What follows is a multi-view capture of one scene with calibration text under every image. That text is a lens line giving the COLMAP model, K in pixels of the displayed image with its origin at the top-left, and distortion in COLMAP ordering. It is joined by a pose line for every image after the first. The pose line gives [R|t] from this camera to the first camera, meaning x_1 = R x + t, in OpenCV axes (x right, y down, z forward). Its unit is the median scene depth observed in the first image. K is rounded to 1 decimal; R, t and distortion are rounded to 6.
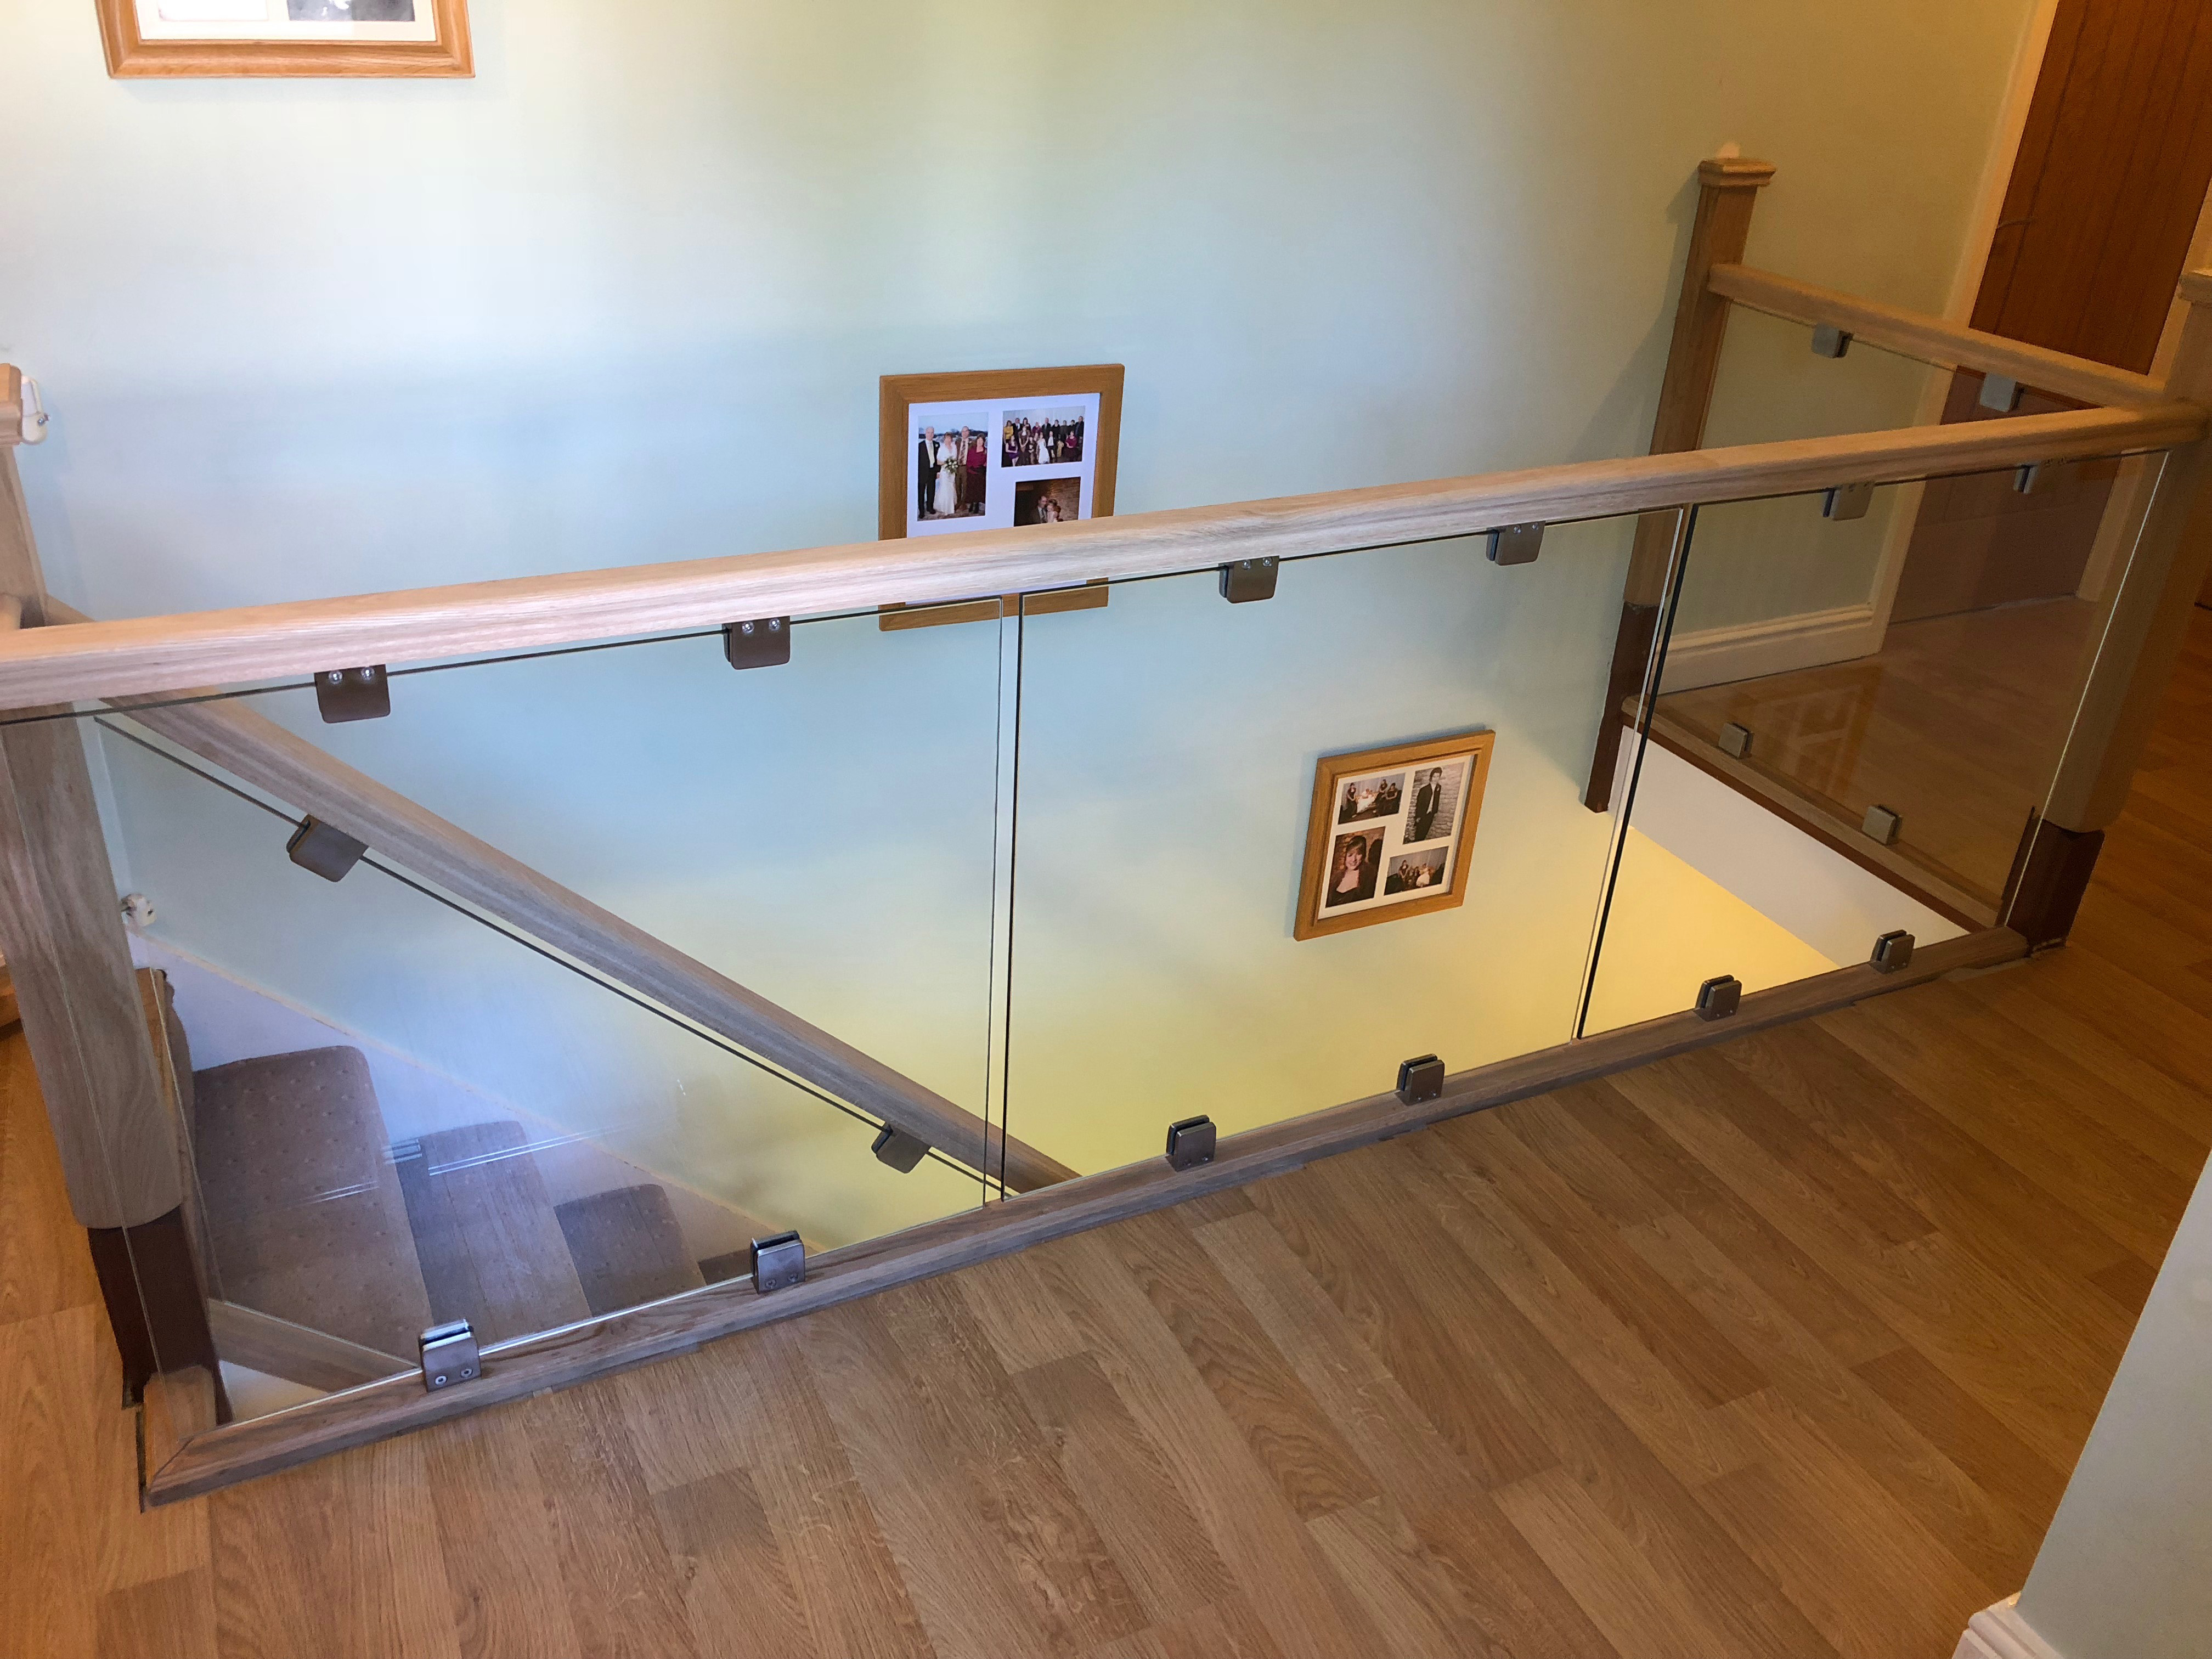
lens RADIAL K [[1807.2, 0, 1106.0], [0, 1807.2, 829.5], [0, 0, 1]] dist [-0.000608, -0.007511]
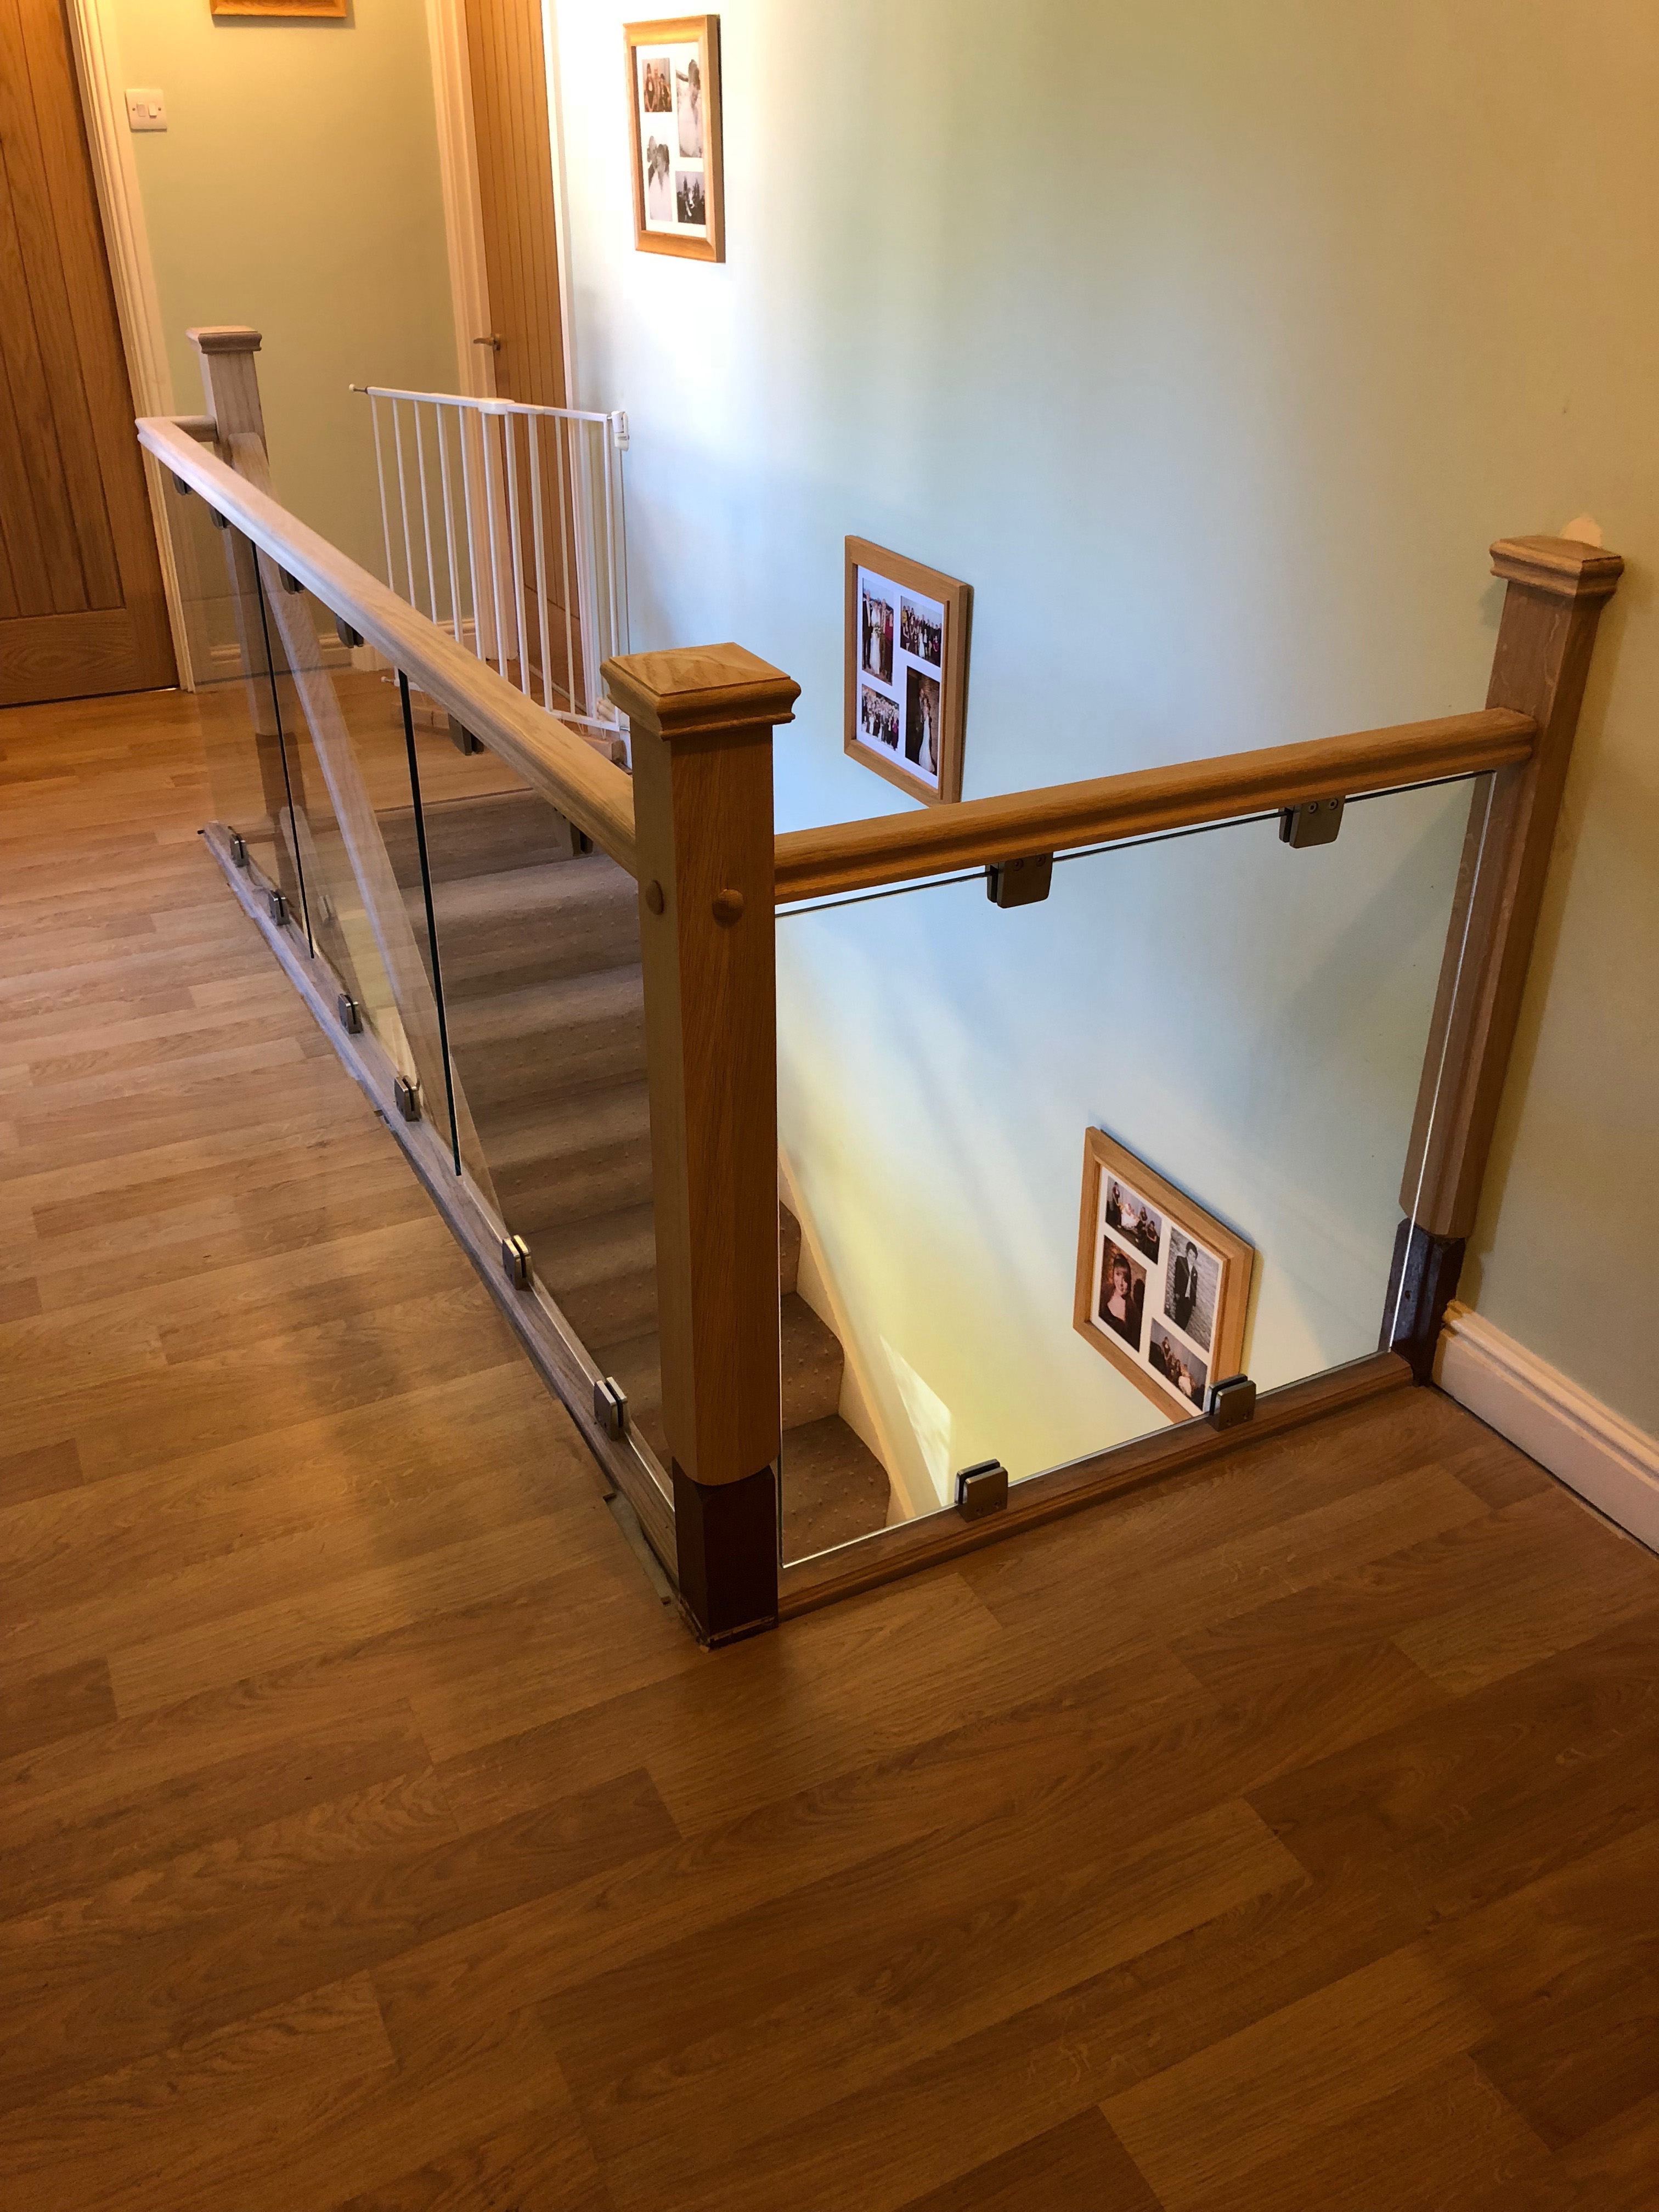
lens RADIAL K [[1807.2, 0, 829.5], [0, 1807.2, 1106.0], [0, 0, 1]] dist [-0.000608, -0.007511]
pose [[0.027166, 0.437672, -0.898724, 1.083365], [-0.483771, 0.792516, 0.371326, -0.374264], [0.874773, 0.424690, 0.233262, 0.833209]]
